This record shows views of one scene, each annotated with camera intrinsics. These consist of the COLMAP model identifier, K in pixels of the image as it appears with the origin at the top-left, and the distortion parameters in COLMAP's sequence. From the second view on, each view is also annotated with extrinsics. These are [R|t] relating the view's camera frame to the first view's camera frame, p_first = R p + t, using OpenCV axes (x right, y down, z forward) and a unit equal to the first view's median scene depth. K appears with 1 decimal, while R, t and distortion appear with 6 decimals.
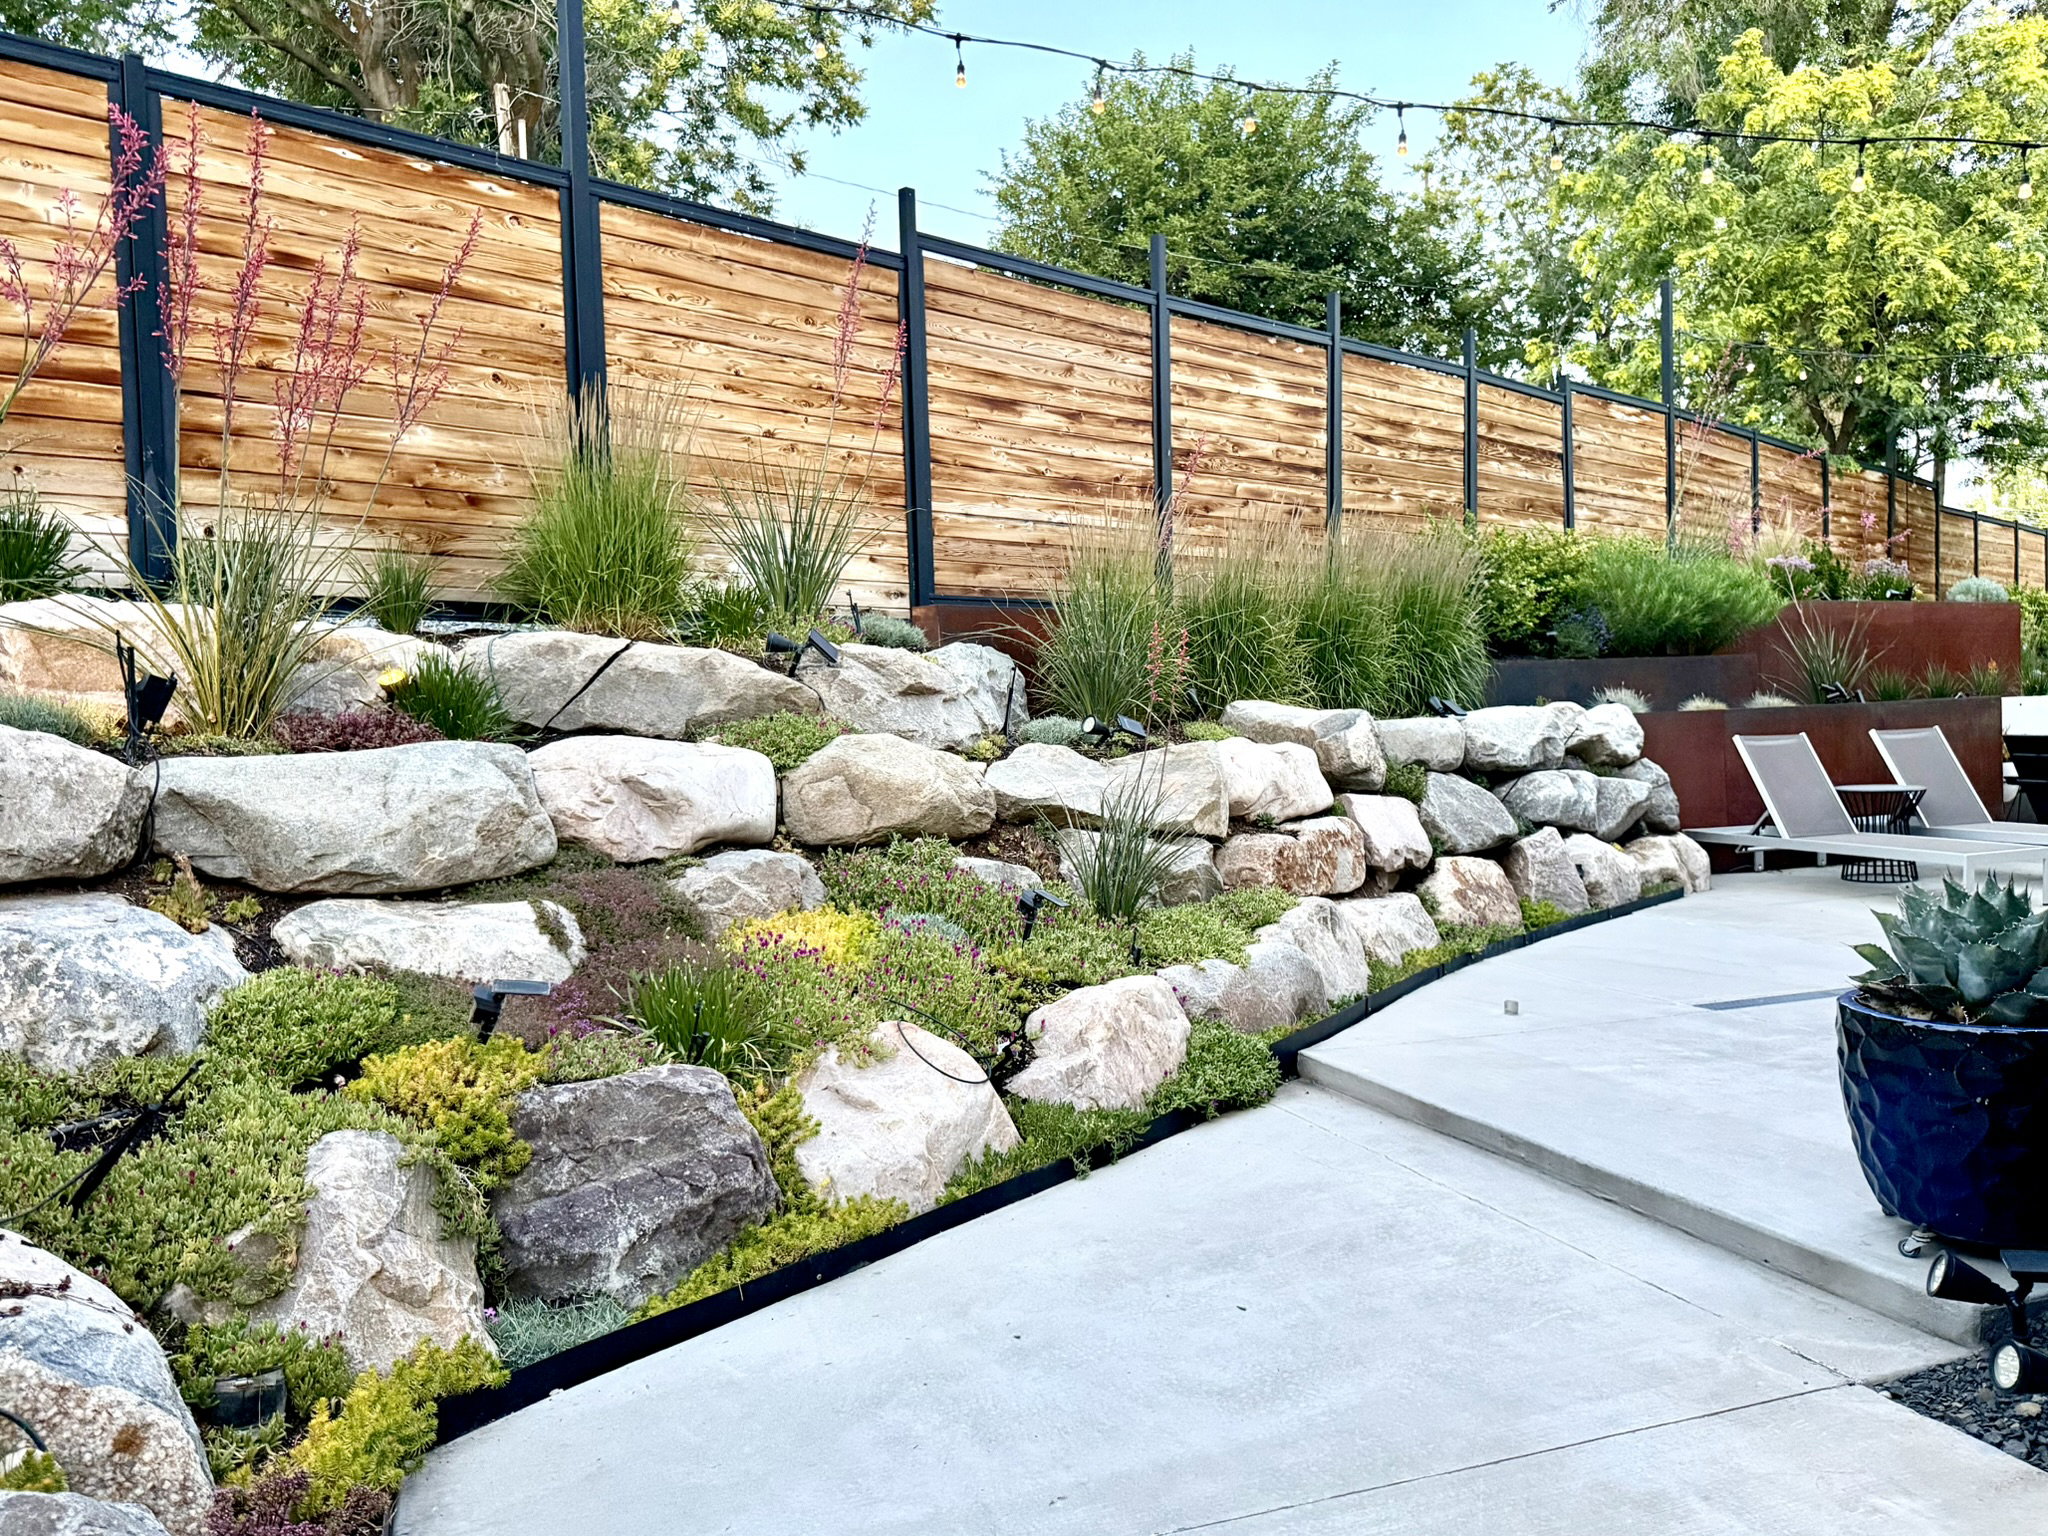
lens RADIAL K [[1521.6, 0, 1027.2], [0, 1521.6, 792.6], [0, 0, 1]] dist [0.116493, -0.203966]
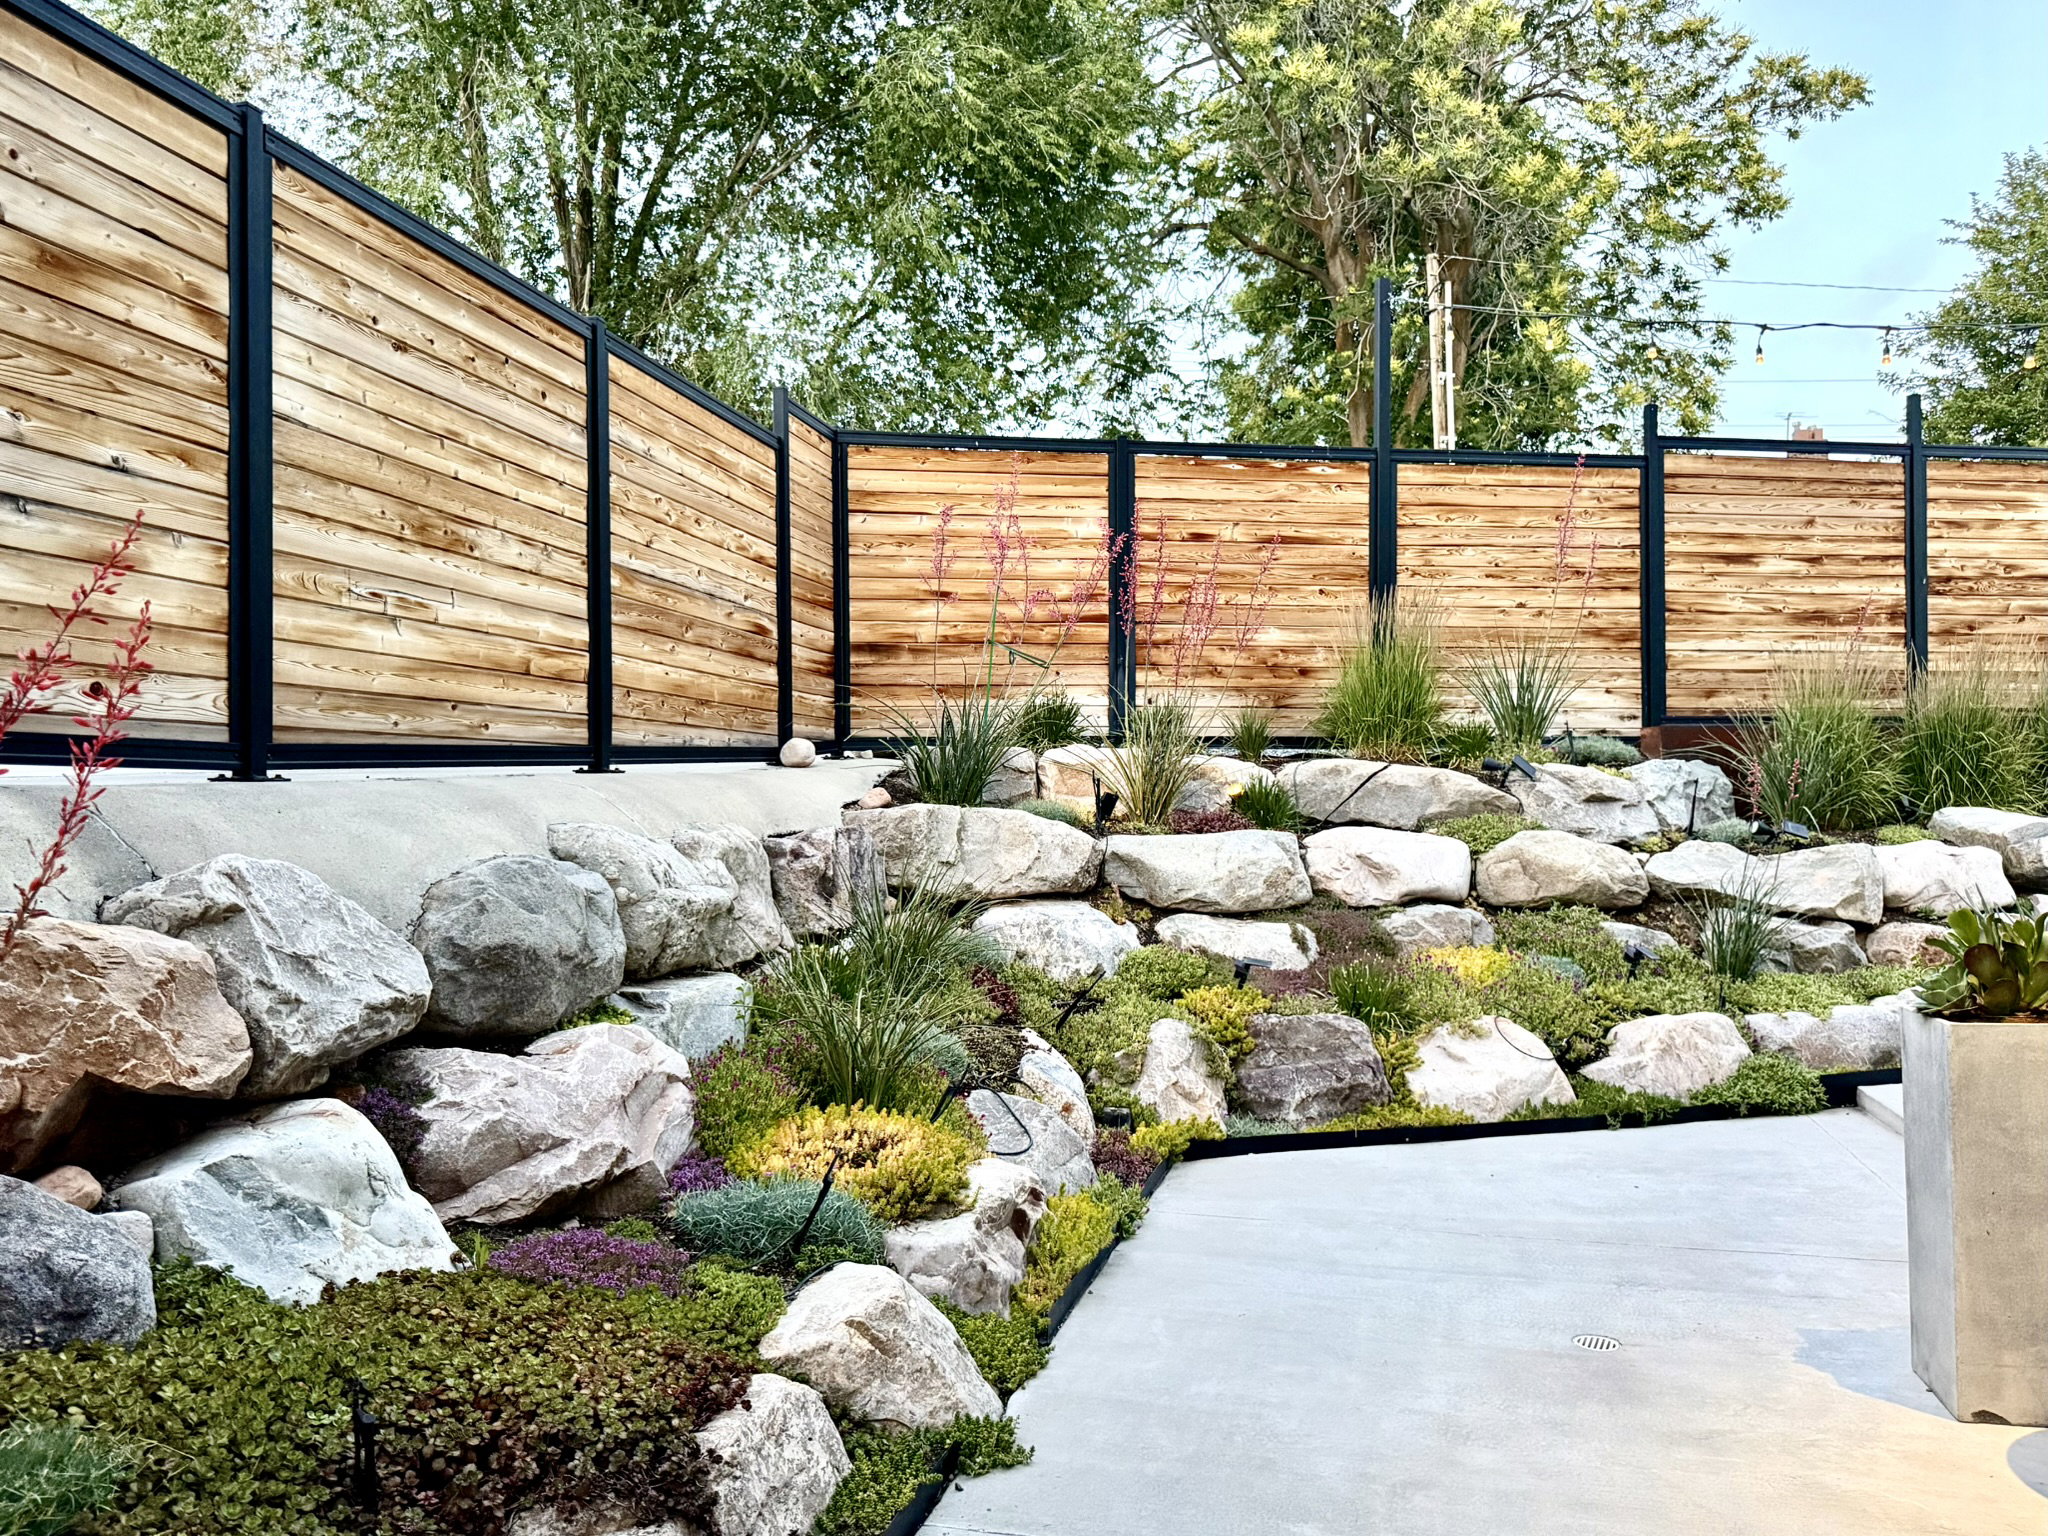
lens RADIAL K [[1465.3, 0, 1051.6], [0, 1465.3, 790.5], [0, 0, 1]] dist [0.045783, -0.064466]
pose [[0.832925, 0.018192, -0.553087, 0.232086], [-0.044957, 0.998380, -0.034864, -0.006152], [0.551557, 0.053904, 0.832393, -0.339430]]
